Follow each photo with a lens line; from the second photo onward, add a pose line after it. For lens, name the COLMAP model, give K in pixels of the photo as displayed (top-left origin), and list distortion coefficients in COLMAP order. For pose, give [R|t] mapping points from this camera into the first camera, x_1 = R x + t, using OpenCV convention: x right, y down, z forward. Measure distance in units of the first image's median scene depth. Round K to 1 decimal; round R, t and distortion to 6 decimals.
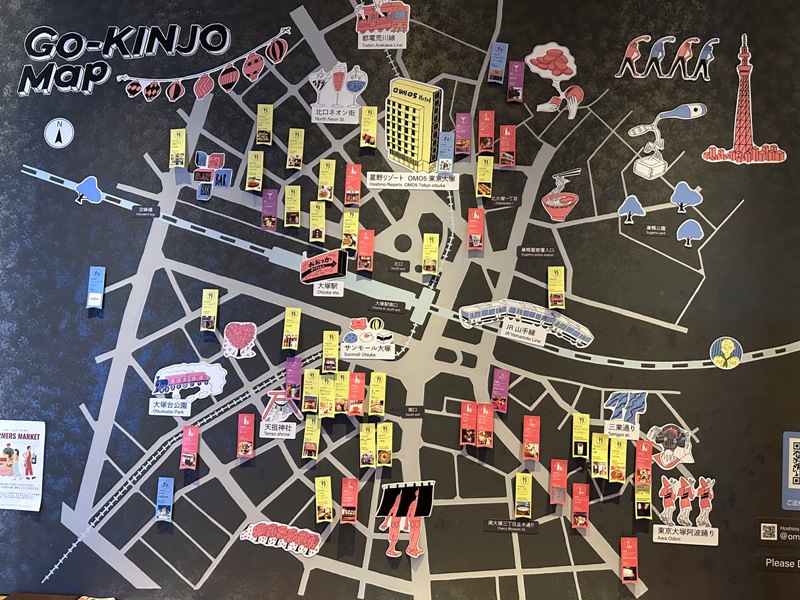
lens RADIAL K [[555.7, 0, 400.9], [0, 555.7, 306.3], [0, 0, 1]] dist [0.111905, -0.169170]
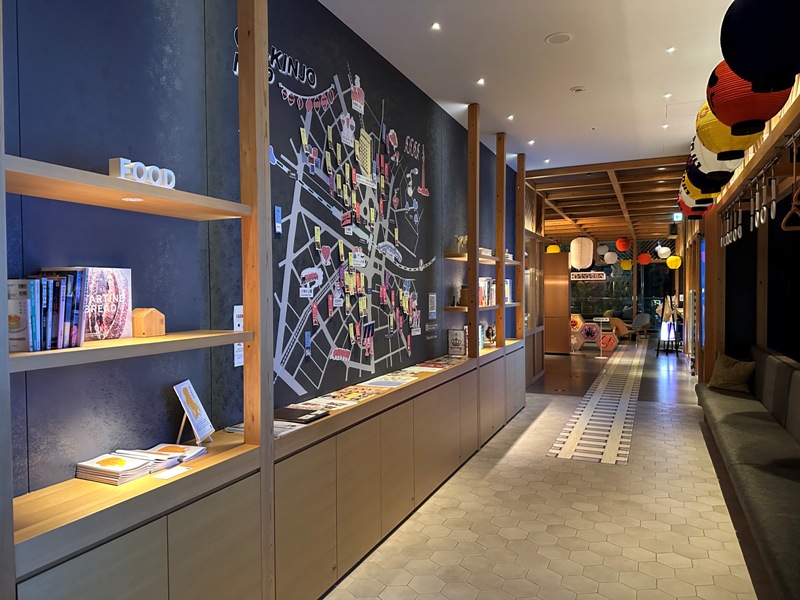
lens RADIAL K [[555.7, 0, 400.9], [0, 555.7, 306.3], [0, 0, 1]] dist [0.111905, -0.169170]
pose [[0.375509, -0.056041, 0.925123, -1.906944], [-0.033633, 0.996689, 0.074027, 0.082654], [-0.926208, -0.058913, 0.372381, 0.076520]]
